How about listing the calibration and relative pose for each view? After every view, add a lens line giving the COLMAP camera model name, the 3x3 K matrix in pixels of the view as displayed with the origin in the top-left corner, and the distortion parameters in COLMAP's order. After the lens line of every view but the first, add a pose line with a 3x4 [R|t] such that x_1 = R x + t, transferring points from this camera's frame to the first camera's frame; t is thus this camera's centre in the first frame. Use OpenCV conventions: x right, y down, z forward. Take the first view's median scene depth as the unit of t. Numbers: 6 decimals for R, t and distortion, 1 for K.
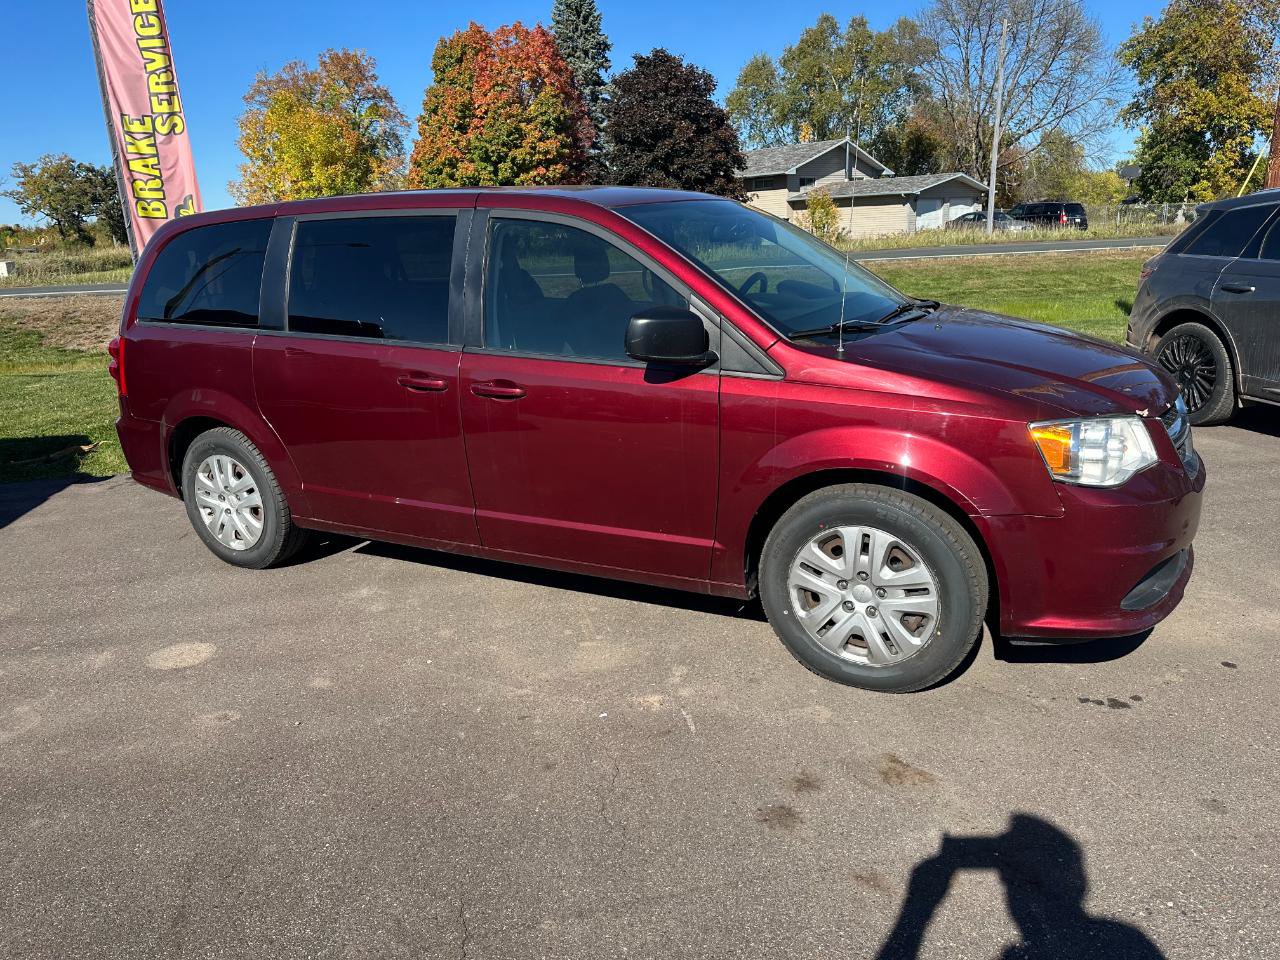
lens RADIAL K [[897.8, 0, 632.7], [0, 897.8, 475.1], [0, 0, 1]] dist [0.033124, -0.039048]
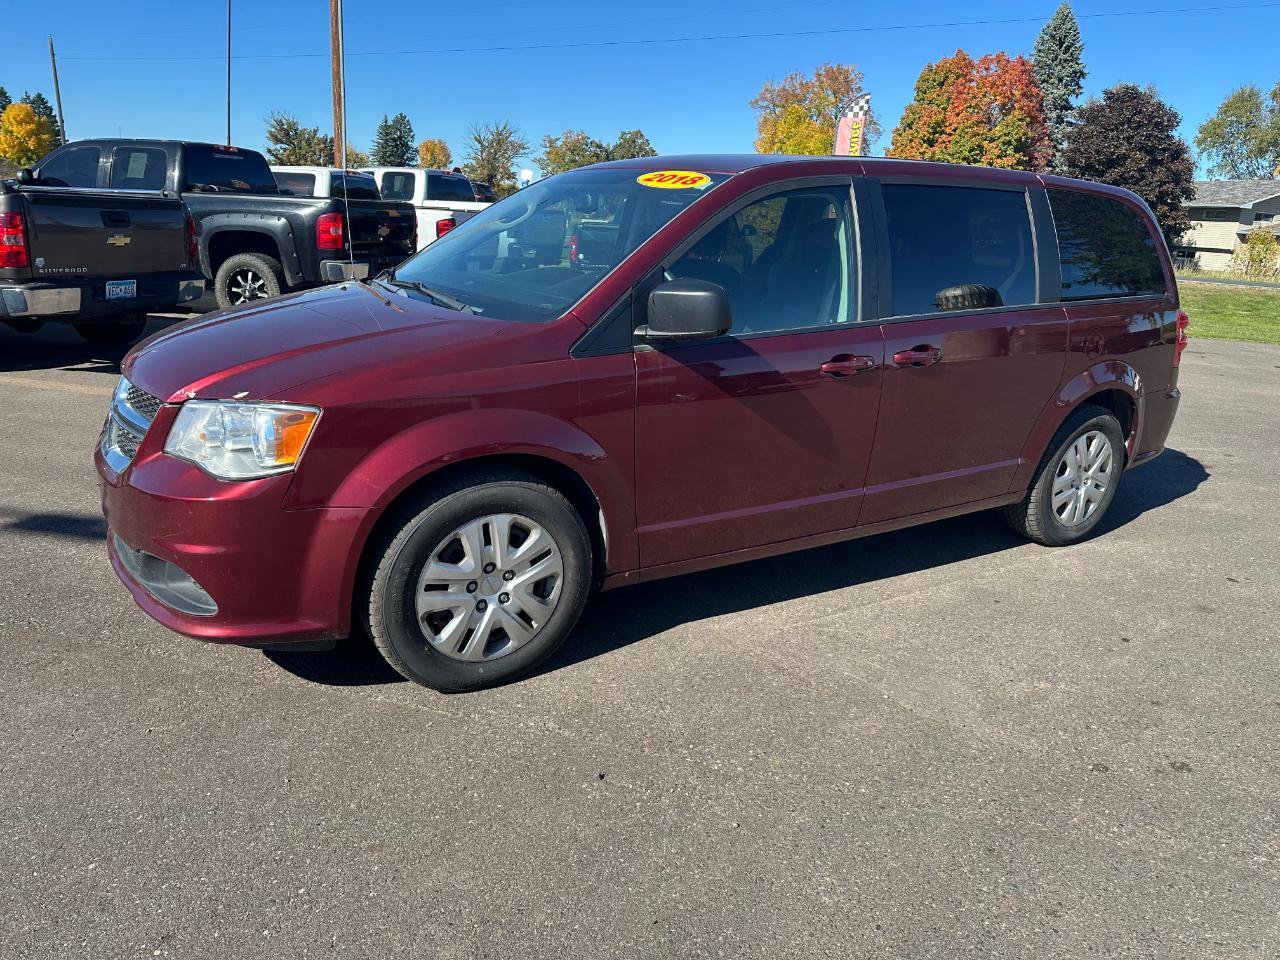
lens RADIAL K [[897.8, 0, 644.7], [0, 897.8, 470.1], [0, 0, 1]] dist [0.033124, -0.039048]
pose [[0.901401, 0.210133, -0.378577, 0.011251], [-0.209415, 0.976855, 0.043592, 0.069349], [0.378975, 0.039986, 0.924543, -0.247549]]
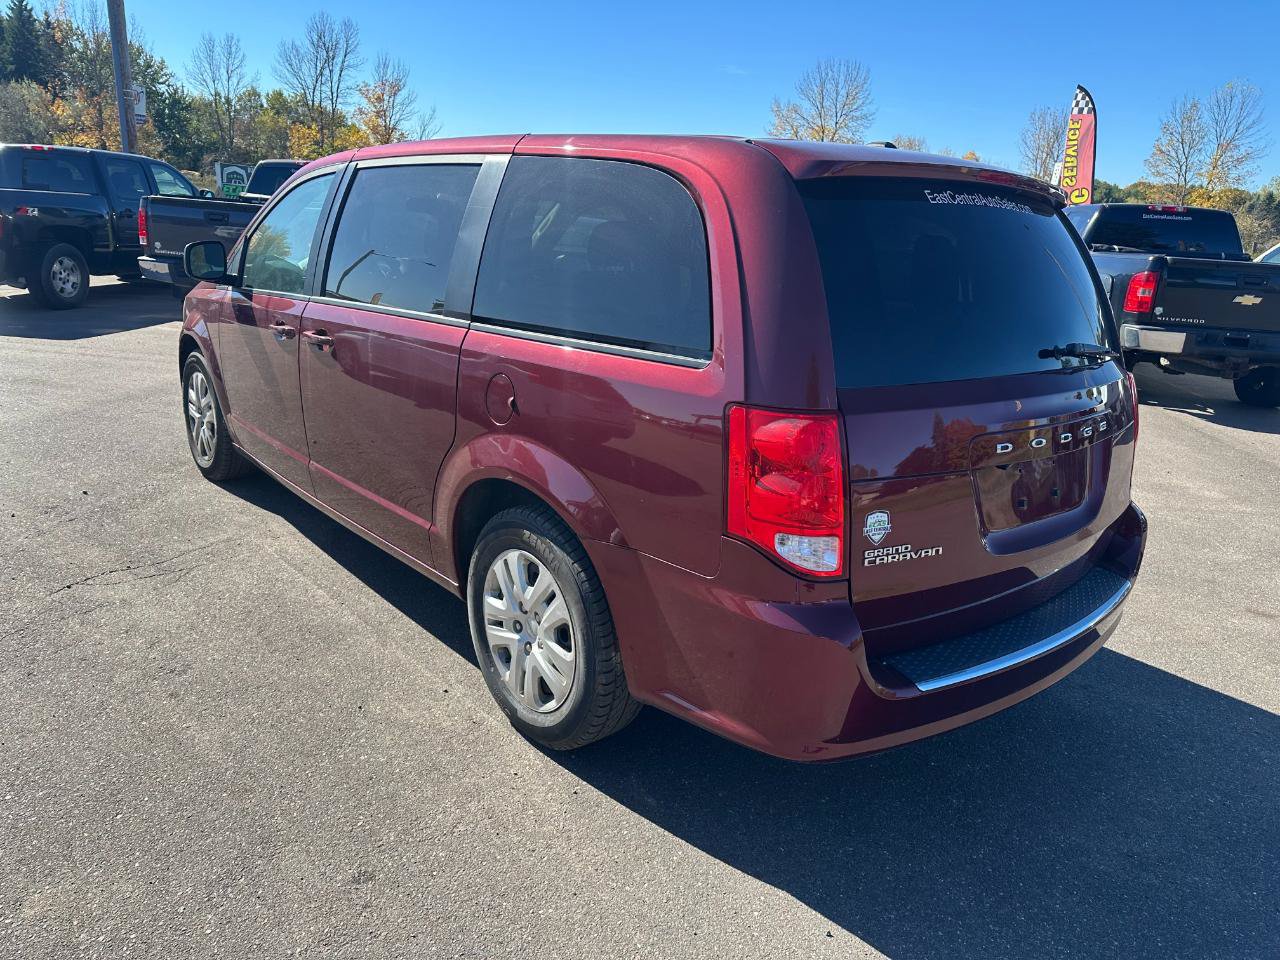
lens RADIAL K [[897.8, 0, 639.6], [0, 897.8, 483.4], [0, 0, 1]] dist [0.033124, -0.039048]
pose [[-0.301562, 0.298836, -0.905404, 0.069285], [-0.299069, 0.872039, 0.387434, 0.028365], [0.905327, 0.387614, -0.173601, -0.115084]]
